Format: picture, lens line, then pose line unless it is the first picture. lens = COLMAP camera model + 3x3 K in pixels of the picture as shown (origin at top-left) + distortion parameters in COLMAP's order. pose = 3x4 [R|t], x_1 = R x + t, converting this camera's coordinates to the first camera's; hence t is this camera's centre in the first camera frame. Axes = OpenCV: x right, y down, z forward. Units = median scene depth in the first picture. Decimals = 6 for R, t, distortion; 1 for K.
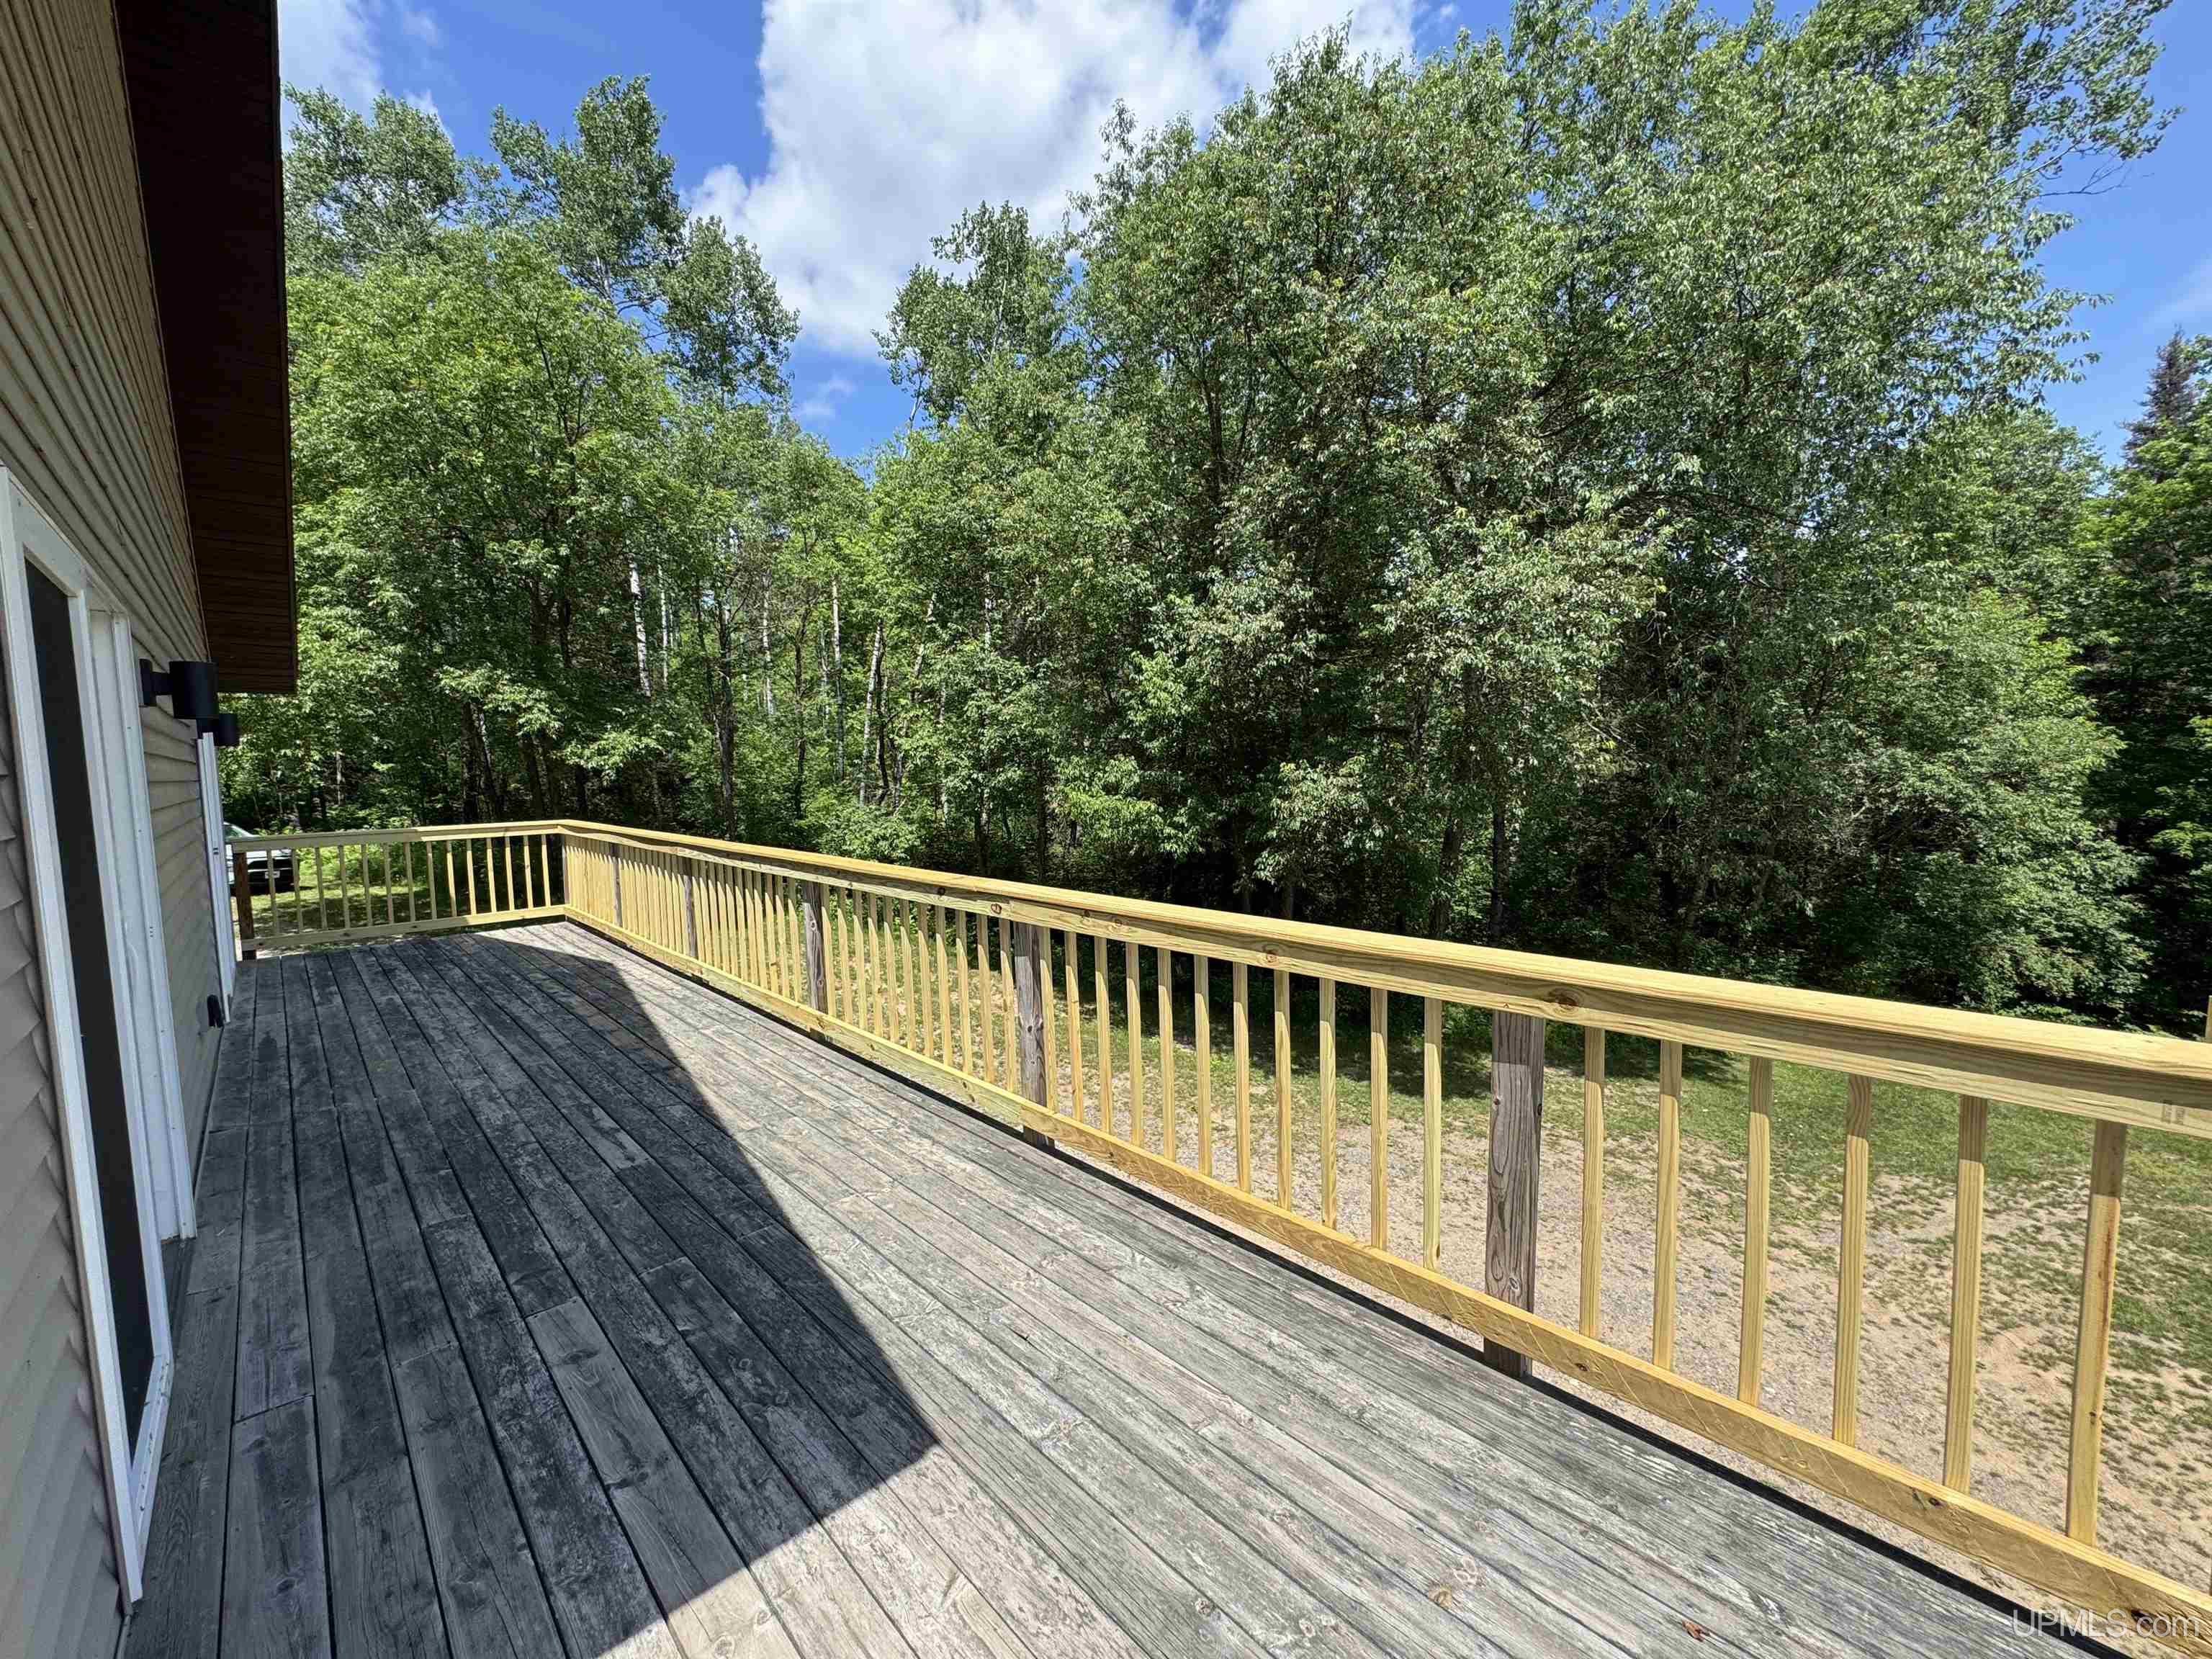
lens RADIAL K [[888.2, 0, 1110.9], [0, 888.2, 825.6], [0, 0, 1]] dist [-0.000690, -0.000002]
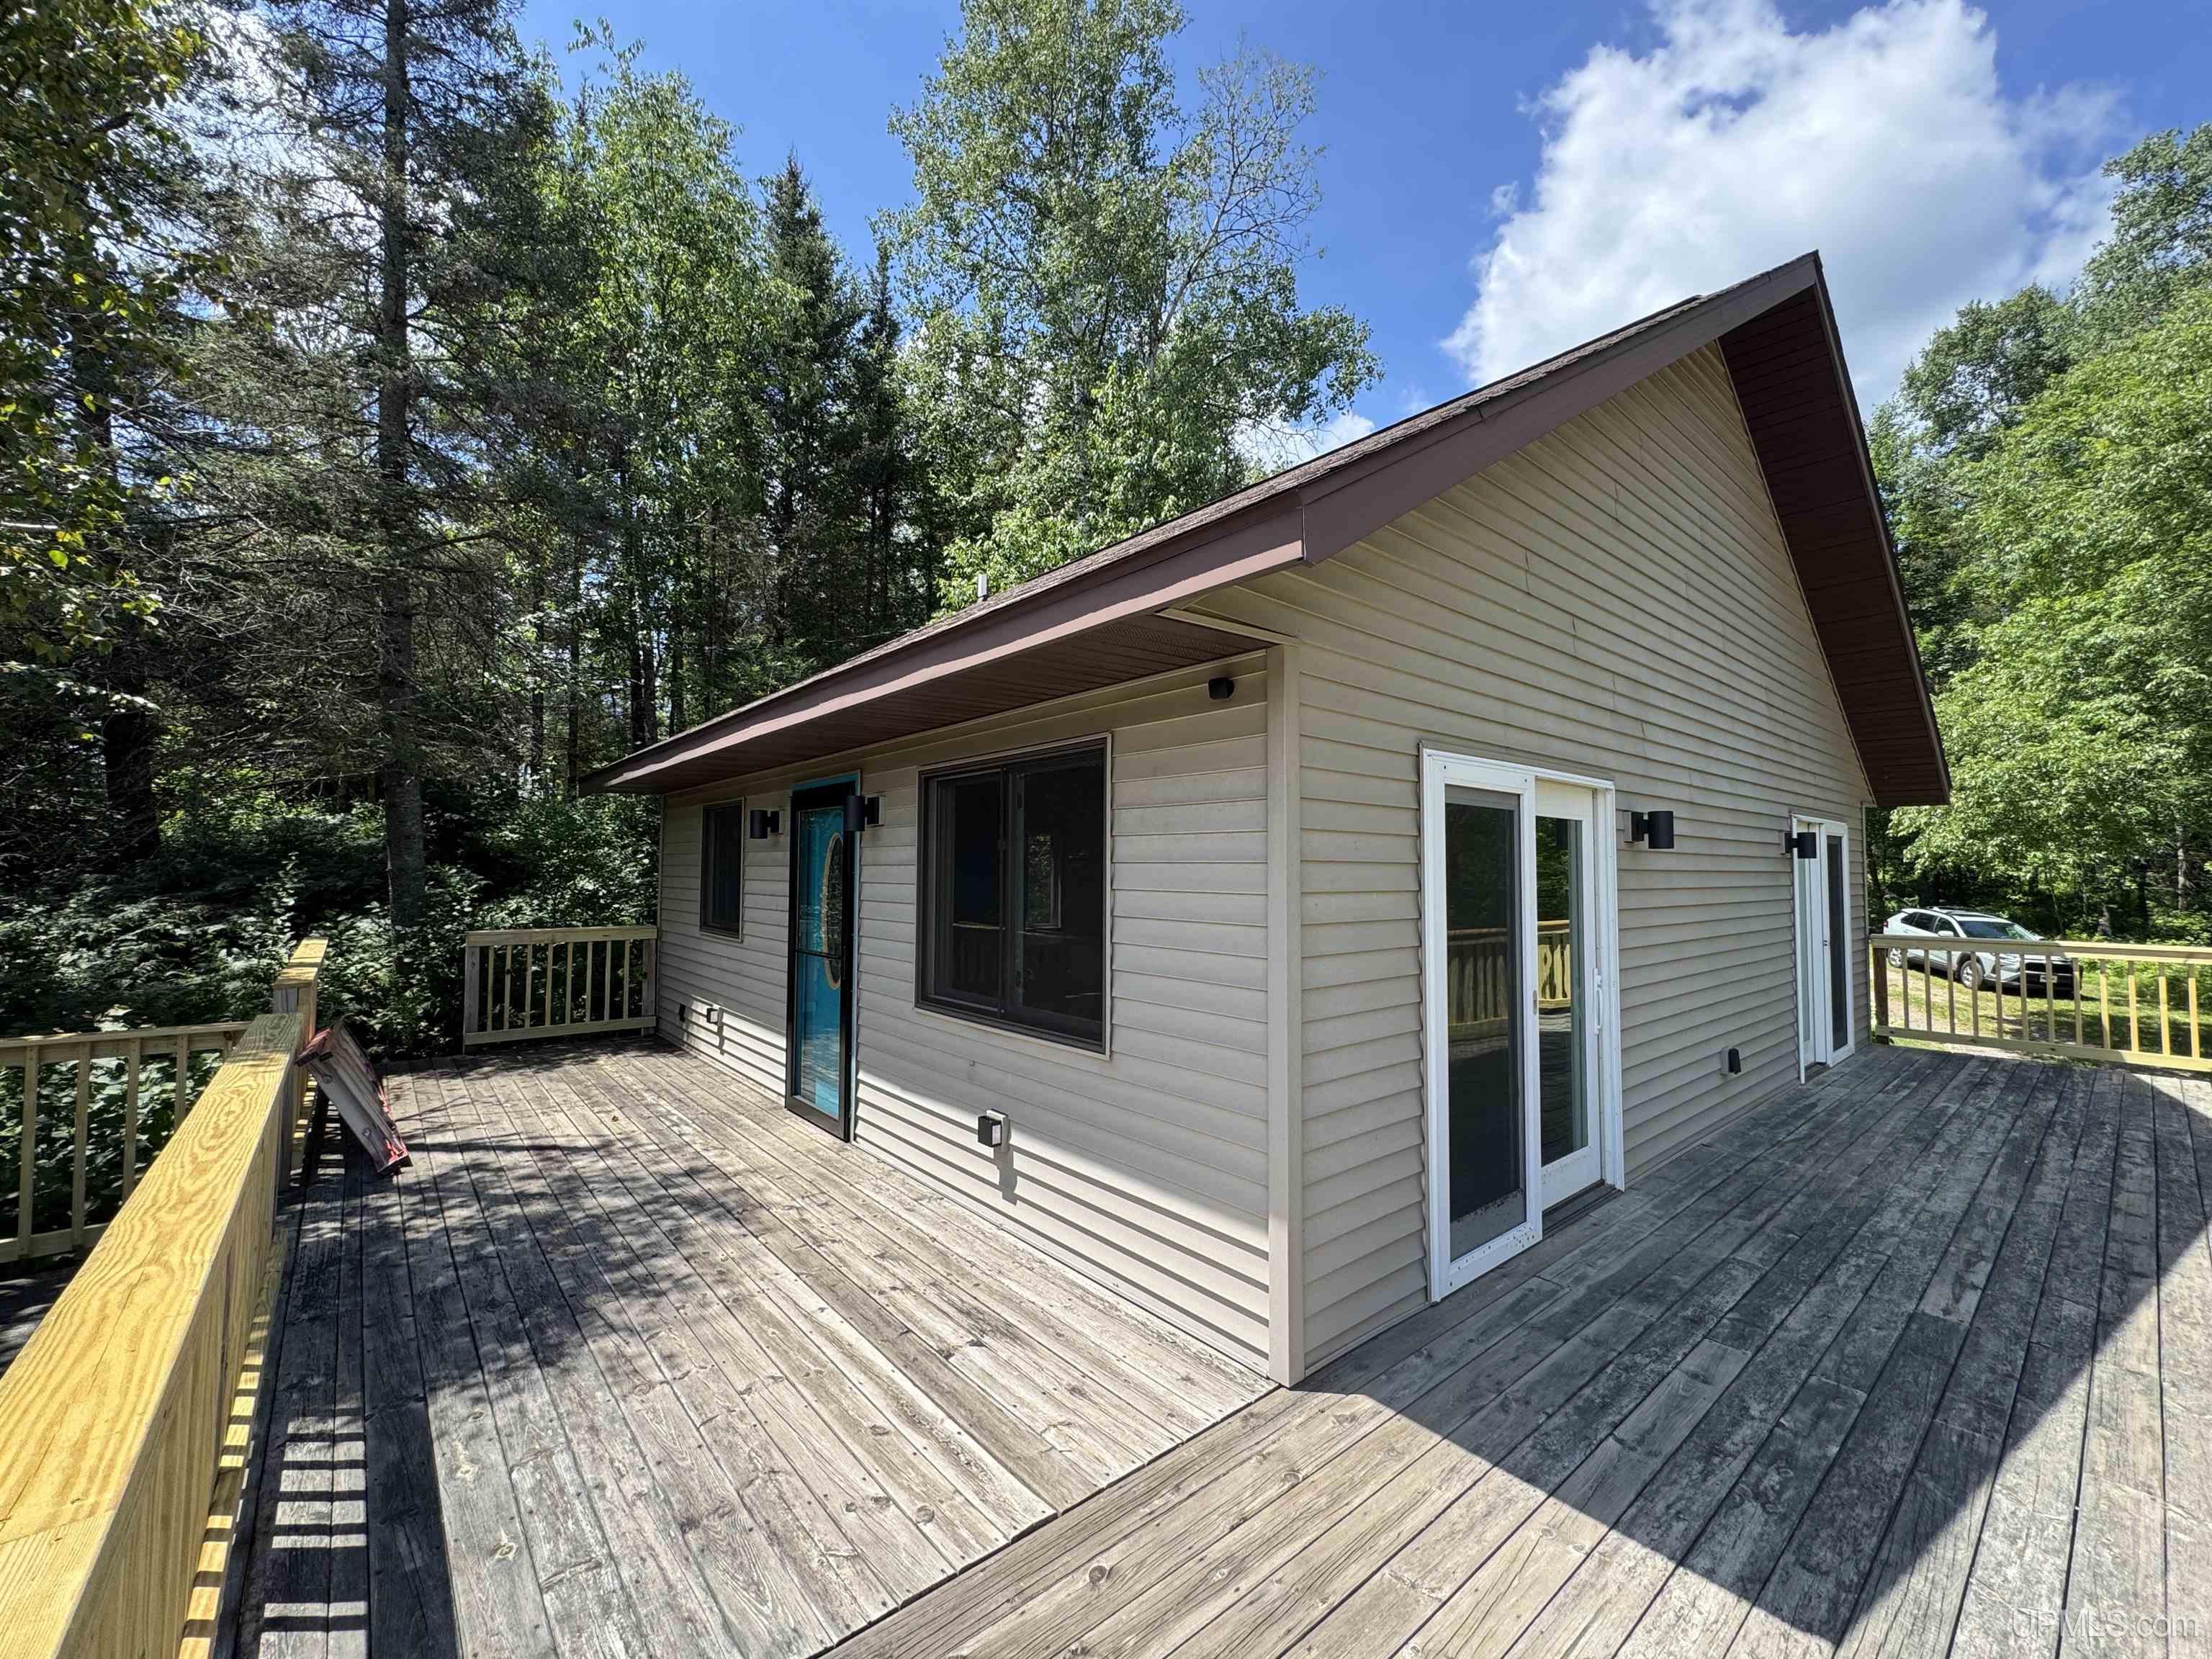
lens RADIAL K [[888.2, 0, 1104.0], [0, 888.2, 827.6], [0, 0, 1]] dist [-0.000690, -0.000002]
pose [[-0.057869, -0.028773, -0.997909, 0.386088], [-0.075875, 0.996820, -0.024342, -0.036513], [0.995437, 0.074308, -0.059868, 0.111705]]
